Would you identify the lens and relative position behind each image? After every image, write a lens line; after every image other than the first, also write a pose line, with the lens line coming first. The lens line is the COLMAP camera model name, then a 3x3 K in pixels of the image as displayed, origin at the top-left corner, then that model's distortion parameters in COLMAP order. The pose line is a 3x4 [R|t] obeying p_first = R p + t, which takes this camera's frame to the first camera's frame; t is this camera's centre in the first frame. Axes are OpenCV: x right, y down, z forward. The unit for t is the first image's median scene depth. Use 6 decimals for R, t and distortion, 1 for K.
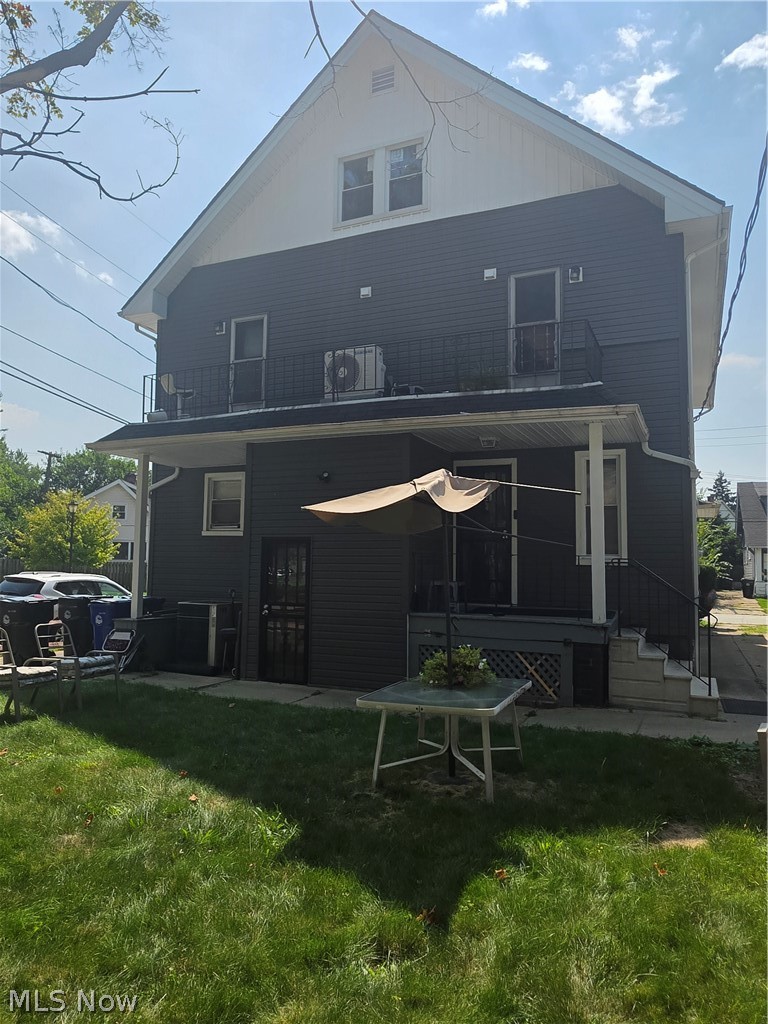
lens RADIAL K [[721.2, 0, 385.3], [0, 721.2, 512.8], [0, 0, 1]] dist [-0.003232, 0.002419]
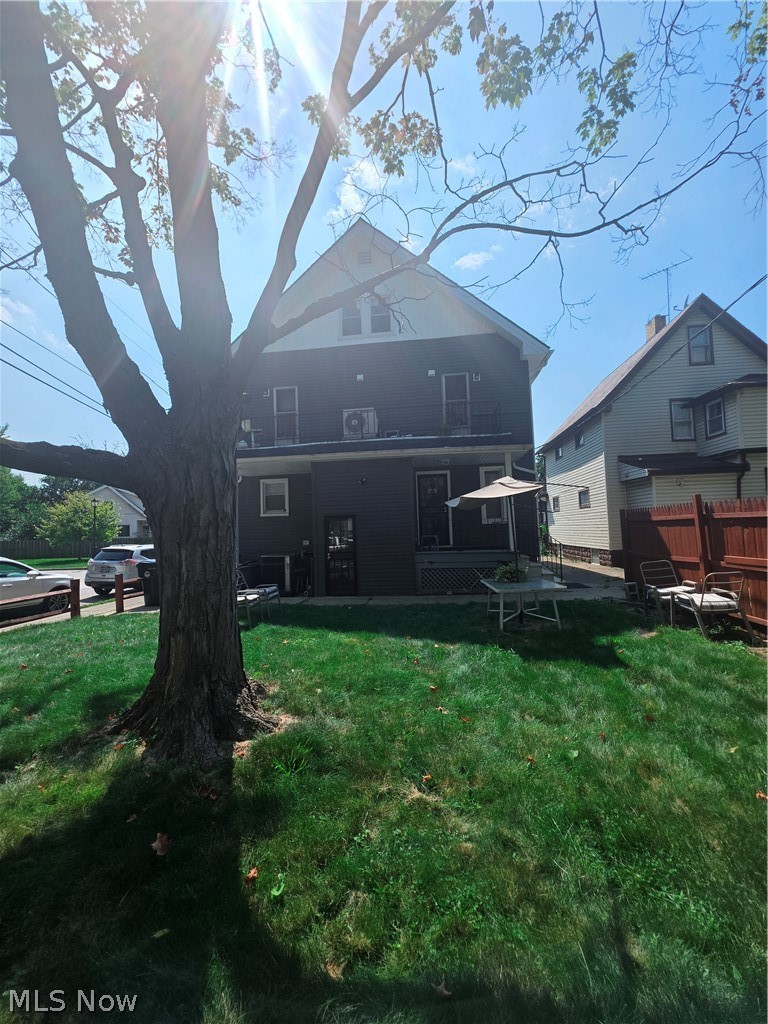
lens RADIAL K [[411.7, 0, 381.3], [0, 411.7, 515.1], [0, 0, 1]] dist [-0.004216, 0.000570]
pose [[0.952326, -0.031335, 0.303467, -0.301871], [0.021741, 0.999153, 0.034943, 0.001055], [-0.304305, -0.026679, 0.952201, 0.000583]]
